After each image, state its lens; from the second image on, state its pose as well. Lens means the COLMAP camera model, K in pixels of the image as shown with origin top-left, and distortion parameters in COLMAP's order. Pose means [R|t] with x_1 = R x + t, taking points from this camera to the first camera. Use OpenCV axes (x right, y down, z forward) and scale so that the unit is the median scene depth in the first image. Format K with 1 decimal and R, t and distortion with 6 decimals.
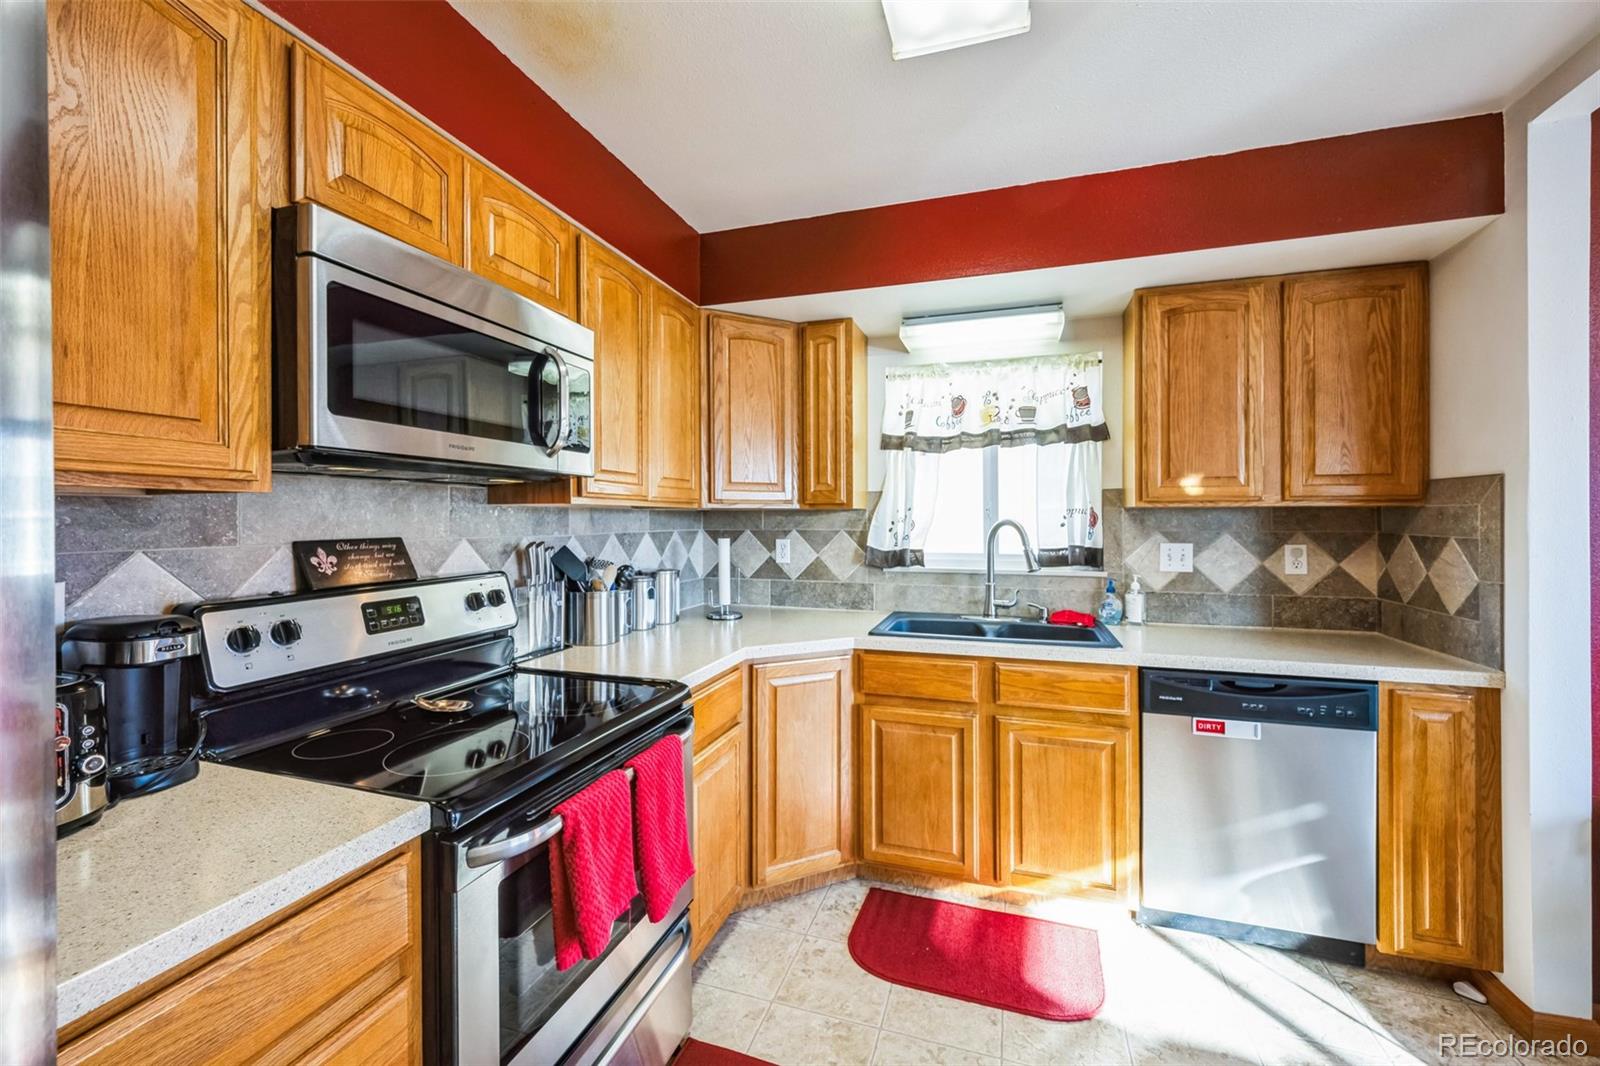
lens RADIAL K [[638.9, 0, 792.0], [0, 638.9, 521.1], [0, 0, 1]] dist [-0.001695, -0.000004]
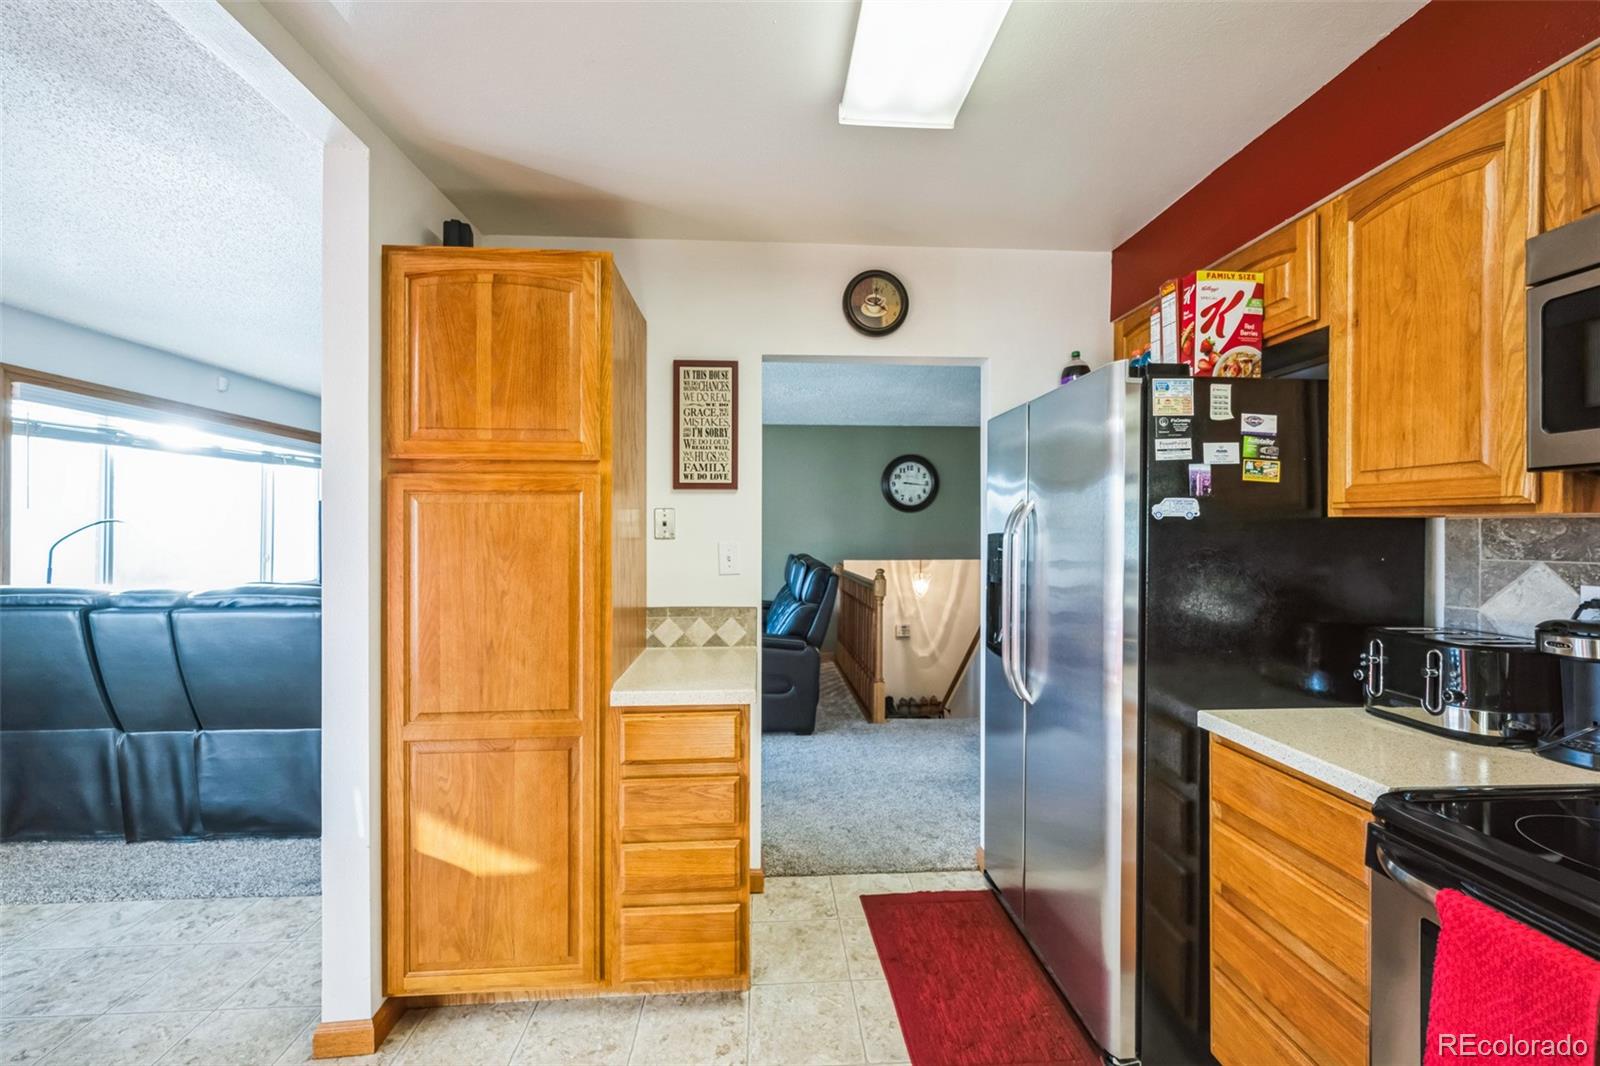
lens RADIAL K [[638.9, 0, 806.5], [0, 638.9, 529.1], [0, 0, 1]] dist [-0.001695, -0.000004]
pose [[-0.924258, -0.001865, -0.381763, 0.354156], [-0.004290, 0.999976, 0.005501, -0.009010], [0.381743, 0.006723, -0.924244, 0.715519]]
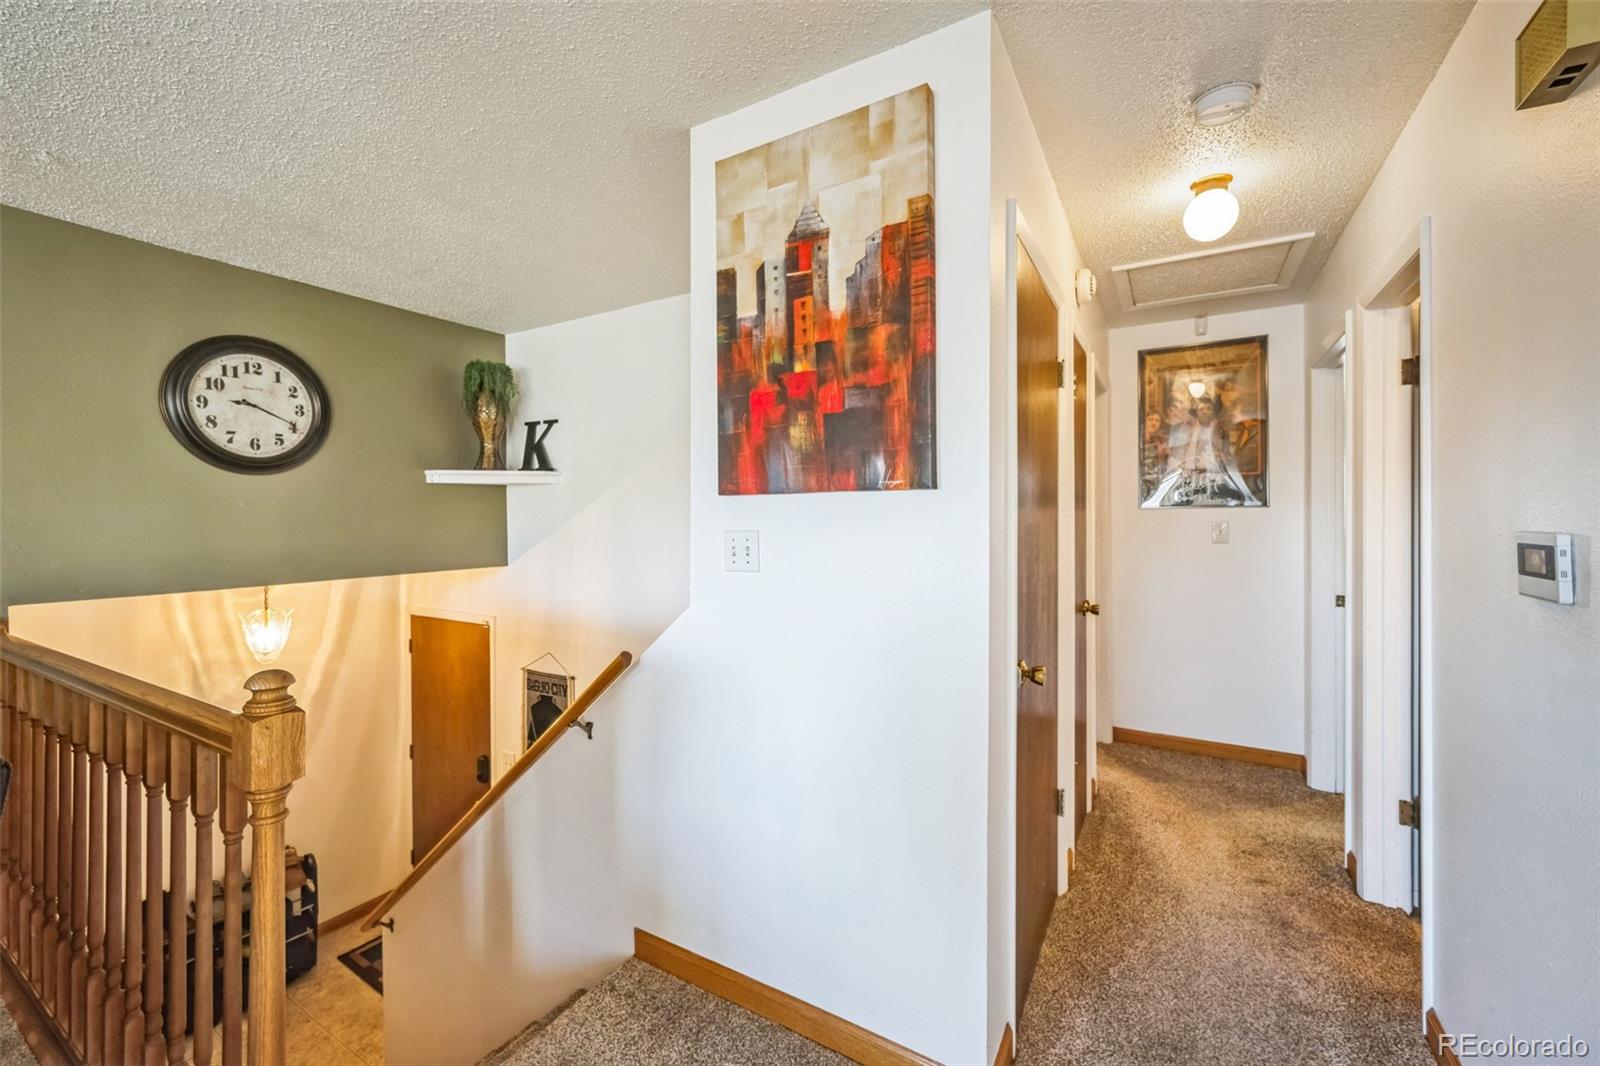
lens RADIAL K [[638.9, 0, 798.4], [0, 638.9, 518.2], [0, 0, 1]] dist [-0.001695, -0.000004]
pose [[-0.210383, 0.005584, -0.977603, -0.234104], [-0.003446, 0.999973, 0.006454, 0.002000], [0.977613, 0.004727, -0.210358, -0.557460]]
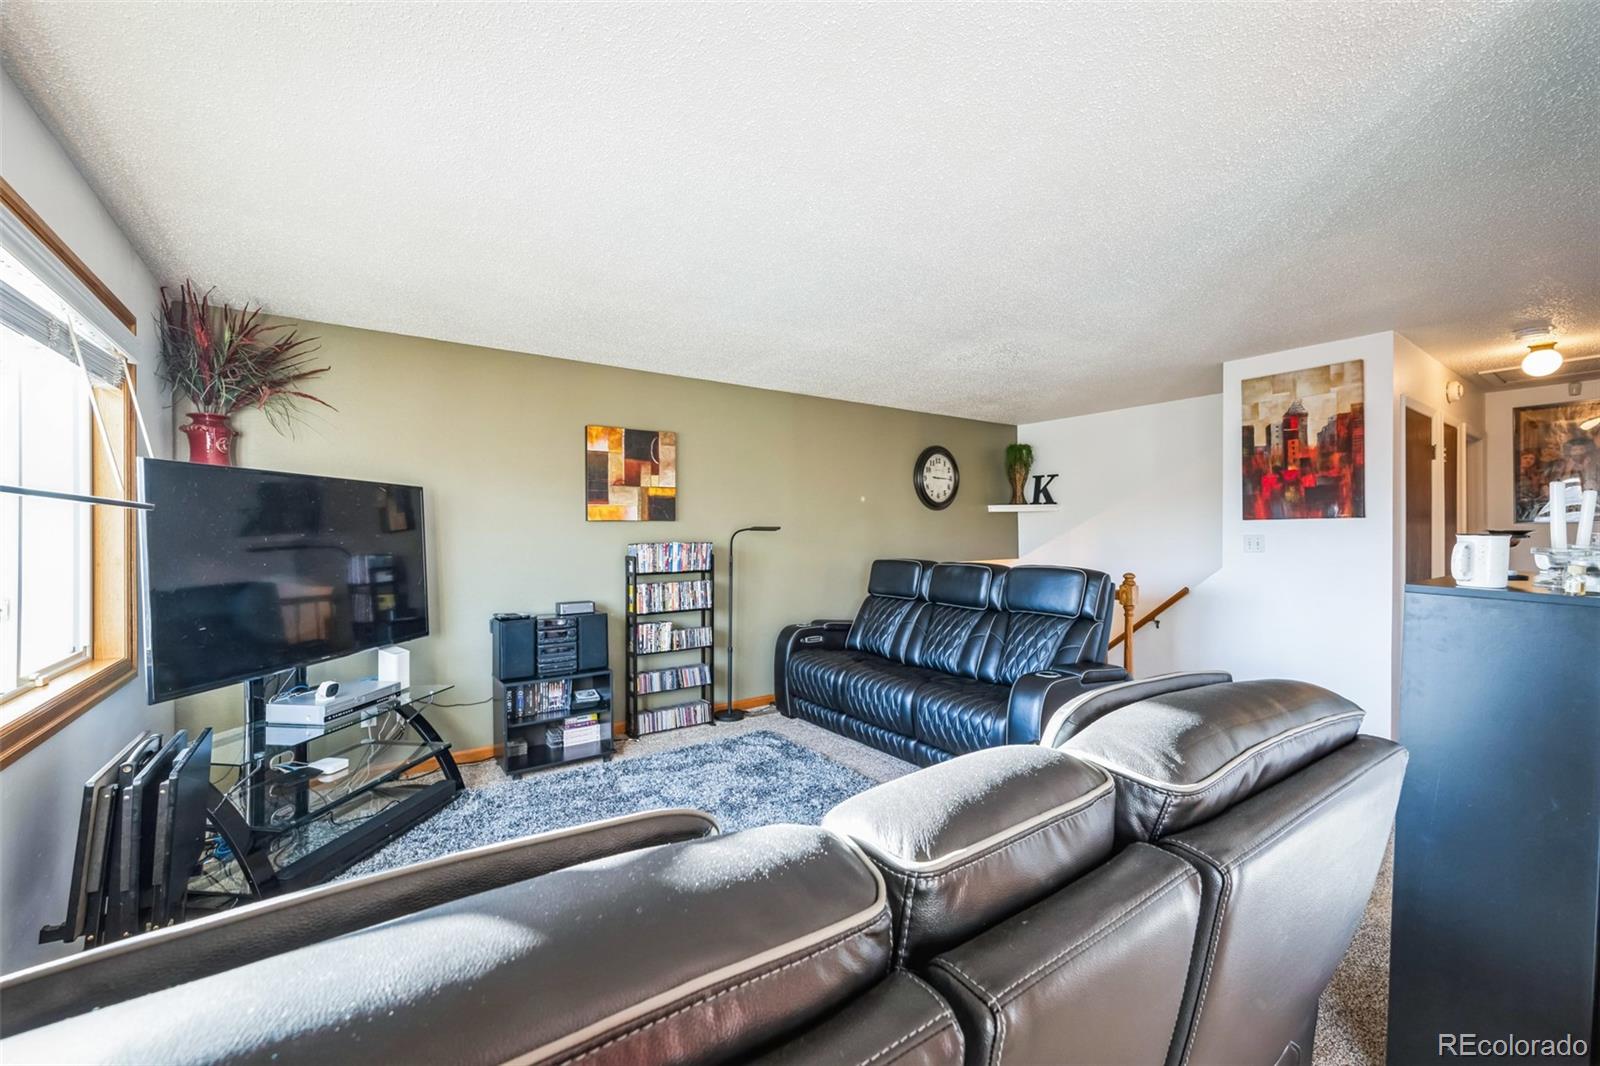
lens RADIAL K [[638.9, 0, 799.3], [0, 638.9, 533.8], [0, 0, 1]] dist [-0.001695, -0.000004]
pose [[-0.583679, 0.004371, -0.811973, 1.300551], [-0.001915, 0.999975, 0.006760, 0.009460], [0.811982, 0.005500, -0.583656, -0.782760]]
